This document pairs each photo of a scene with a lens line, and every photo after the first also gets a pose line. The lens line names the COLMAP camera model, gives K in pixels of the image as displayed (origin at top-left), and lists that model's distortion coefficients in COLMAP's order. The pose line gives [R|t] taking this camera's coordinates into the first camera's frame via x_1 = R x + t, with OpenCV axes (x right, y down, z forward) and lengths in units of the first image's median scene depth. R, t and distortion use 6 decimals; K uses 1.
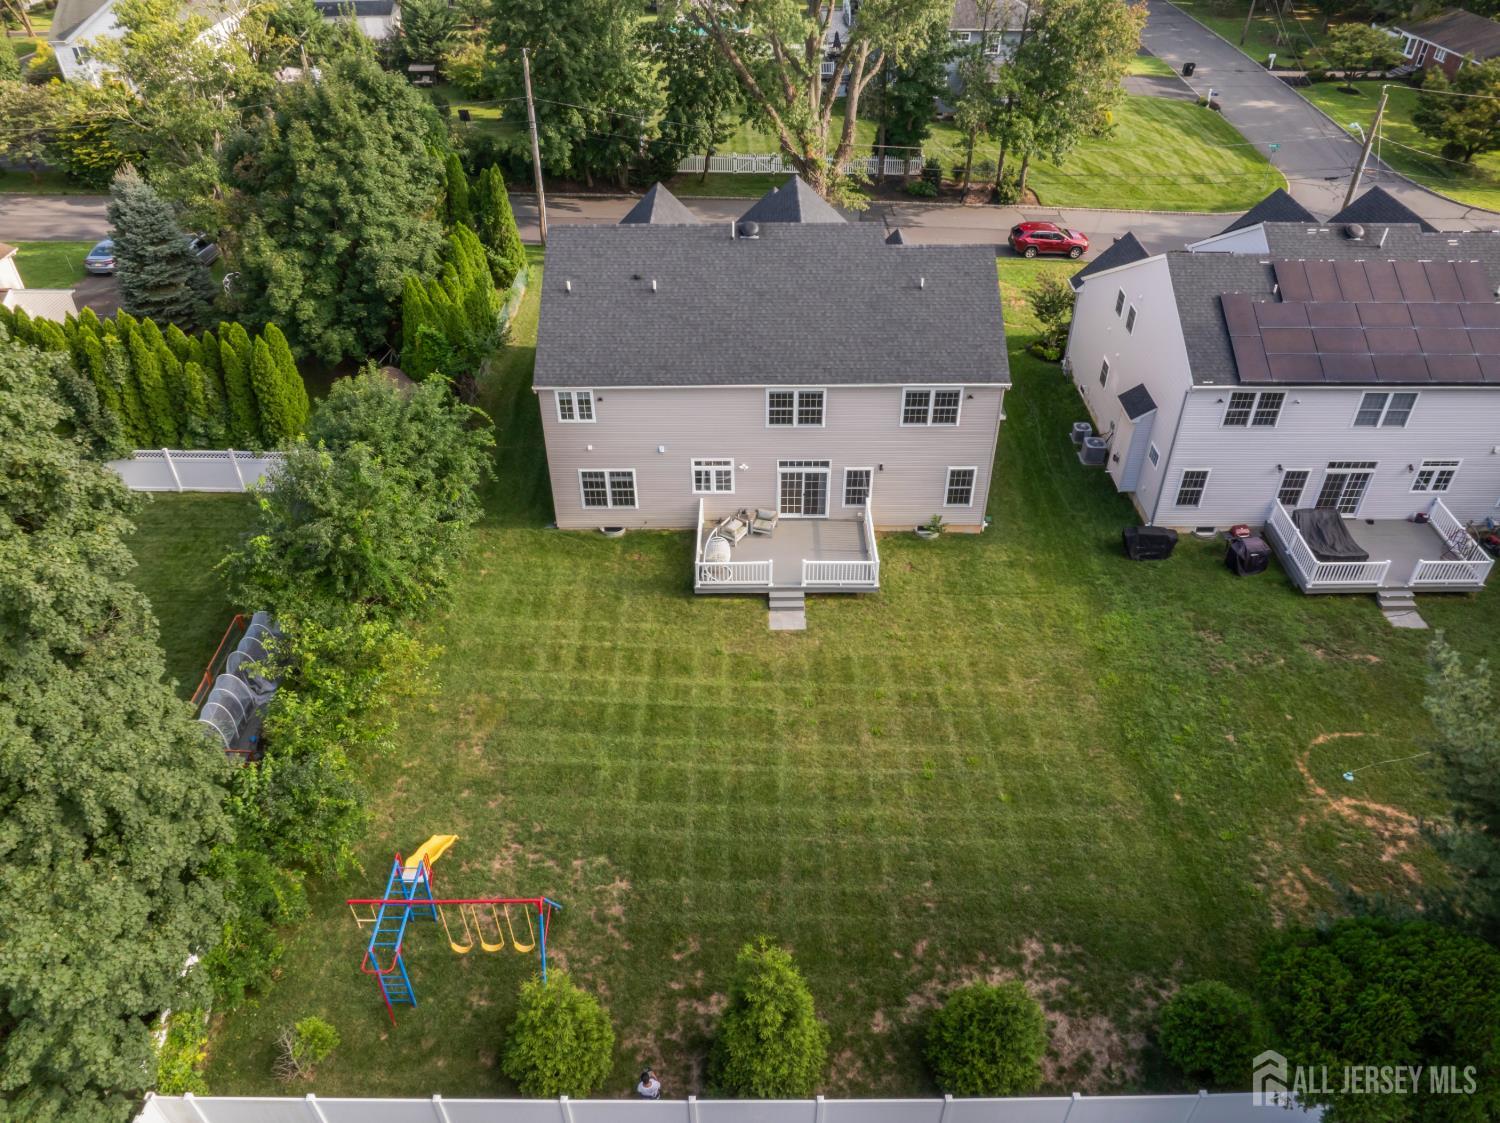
lens RADIAL K [[1066.2, 0, 771.3], [0, 1066.2, 556.1], [0, 0, 1]] dist [-0.045062, 0.002649]
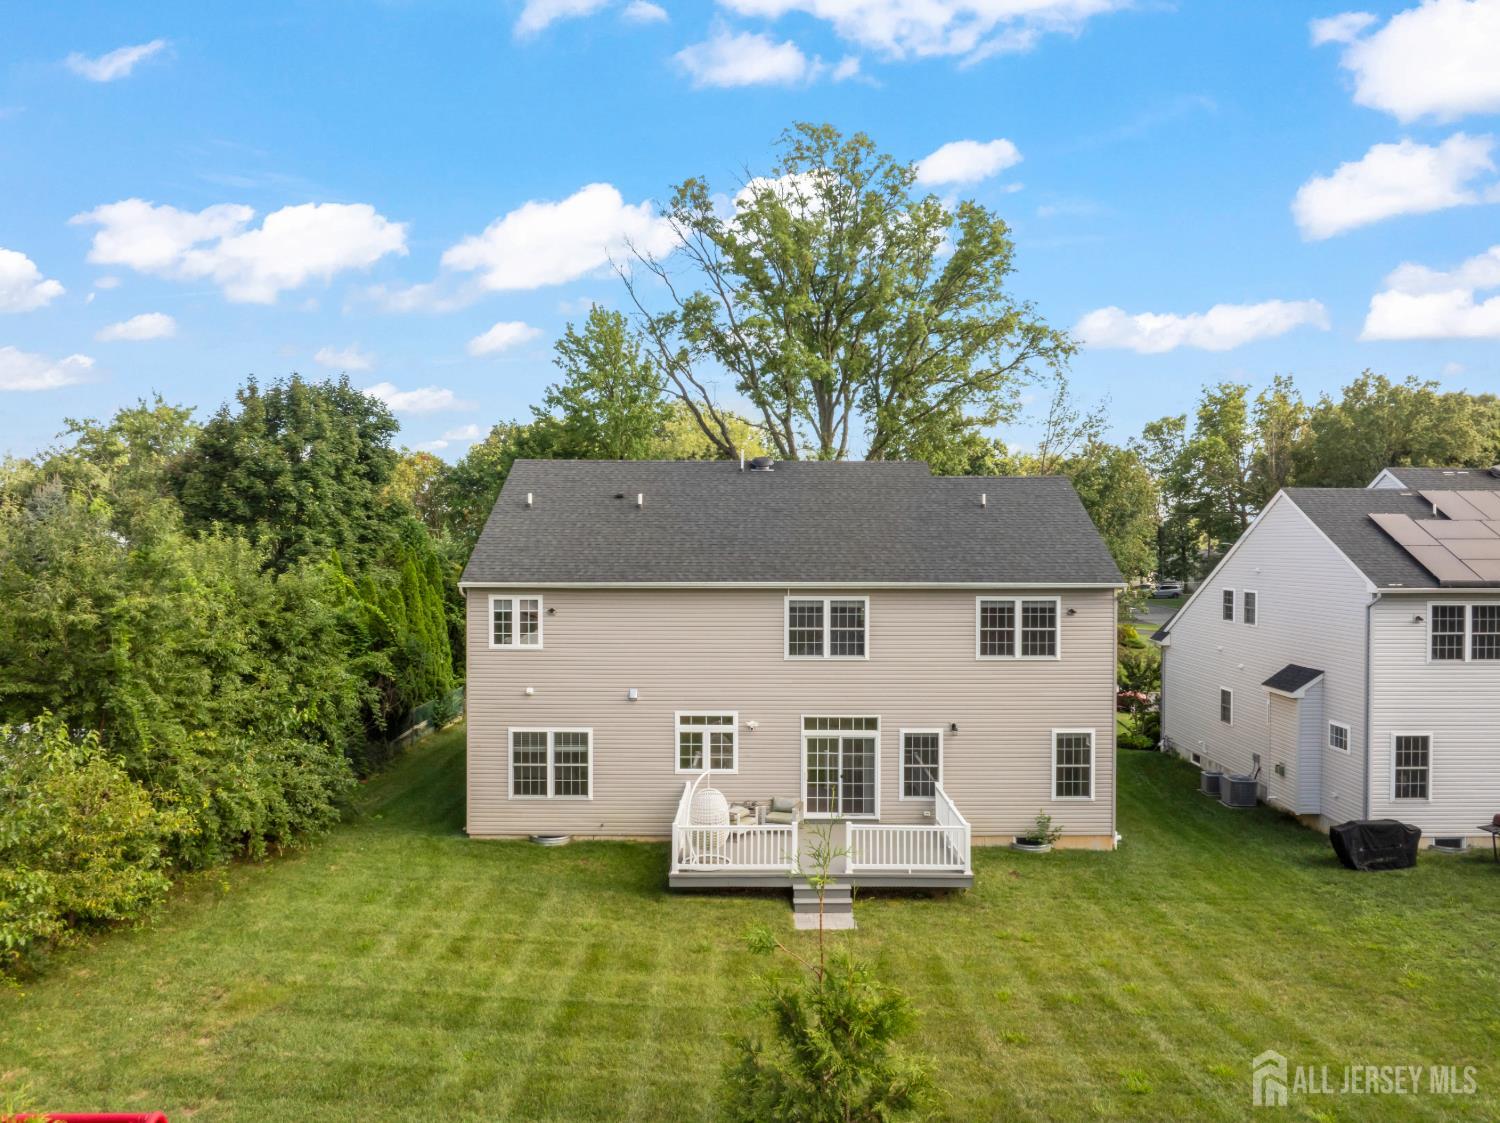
lens RADIAL K [[1066.2, 0, 771.3], [0, 1066.2, 556.1], [0, 0, 1]] dist [-0.045062, 0.002649]
pose [[0.999971, -0.004395, -0.006201, -0.009258], [-0.000316, 0.791145, -0.611629, 0.252902], [0.007593, 0.611613, 0.791121, 0.406498]]
